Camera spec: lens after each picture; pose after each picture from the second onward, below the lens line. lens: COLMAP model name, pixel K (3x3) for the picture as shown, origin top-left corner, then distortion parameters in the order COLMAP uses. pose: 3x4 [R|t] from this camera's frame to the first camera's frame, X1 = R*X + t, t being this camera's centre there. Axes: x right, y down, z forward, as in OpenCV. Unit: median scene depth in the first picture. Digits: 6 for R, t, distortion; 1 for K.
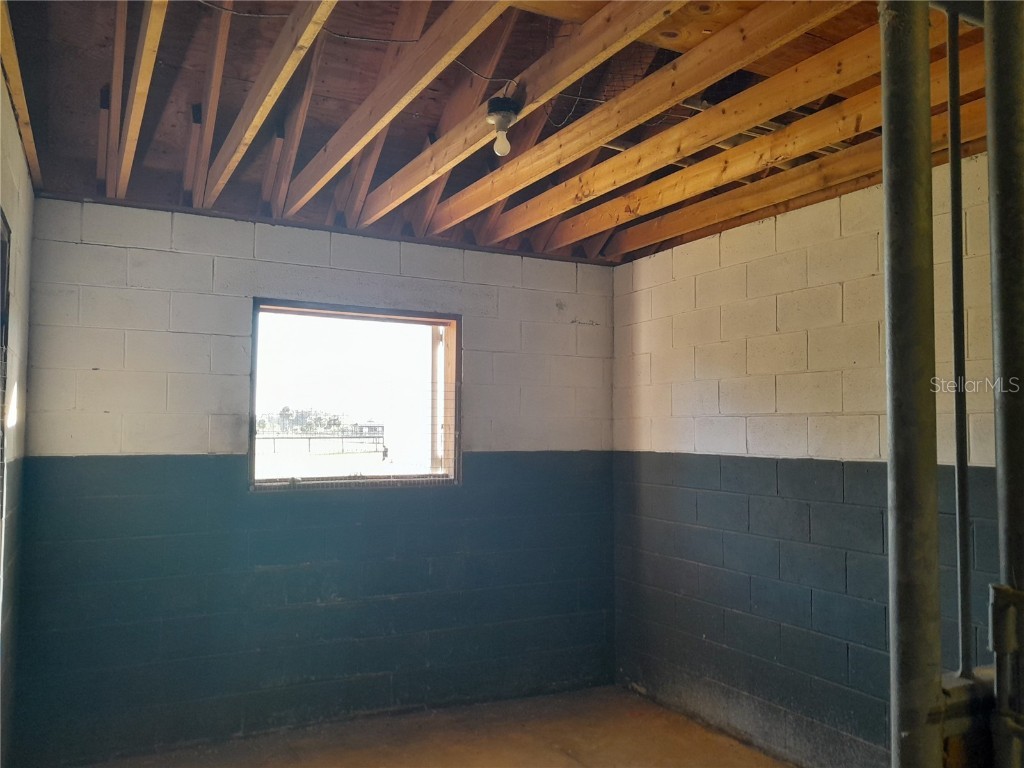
lens RADIAL K [[796.3, 0, 516.5], [0, 796.3, 386.9], [0, 0, 1]] dist [0.001496, -0.002622]
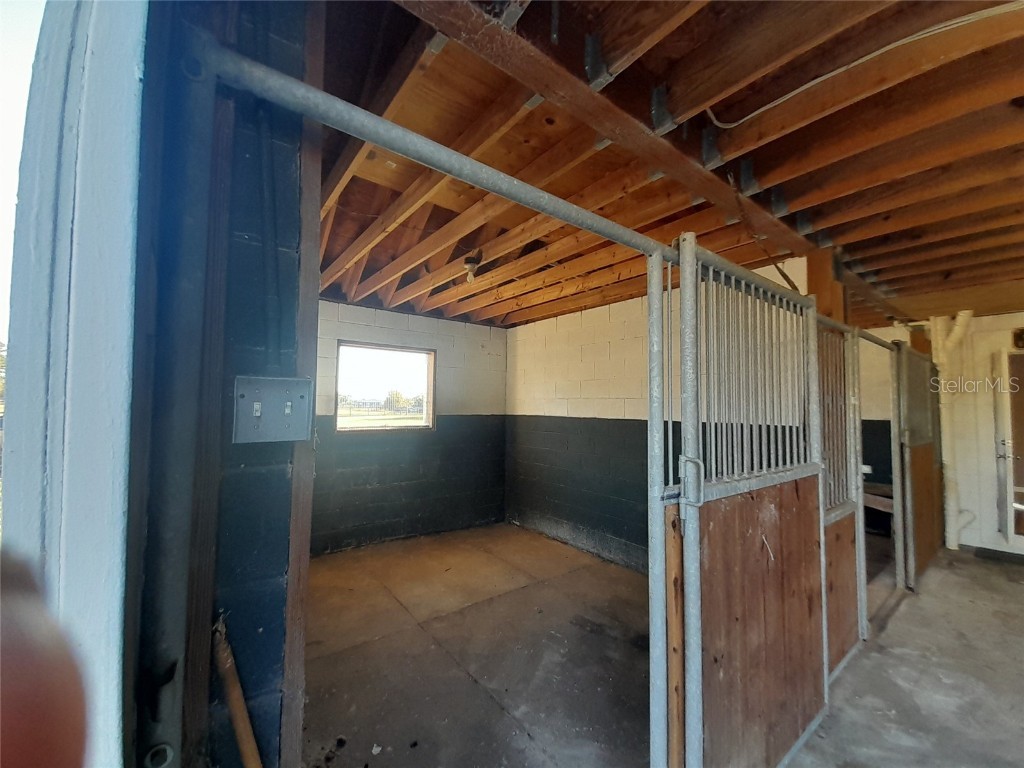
lens RADIAL K [[403.7, 0, 507.2], [0, 403.7, 384.2], [0, 0, 1]] dist [0.015399, -0.008988]
pose [[0.985700, 0.017094, 0.167640, -0.072388], [-0.018240, 0.999820, 0.005302, -0.008831], [-0.167519, -0.008284, 0.985834, -0.100159]]
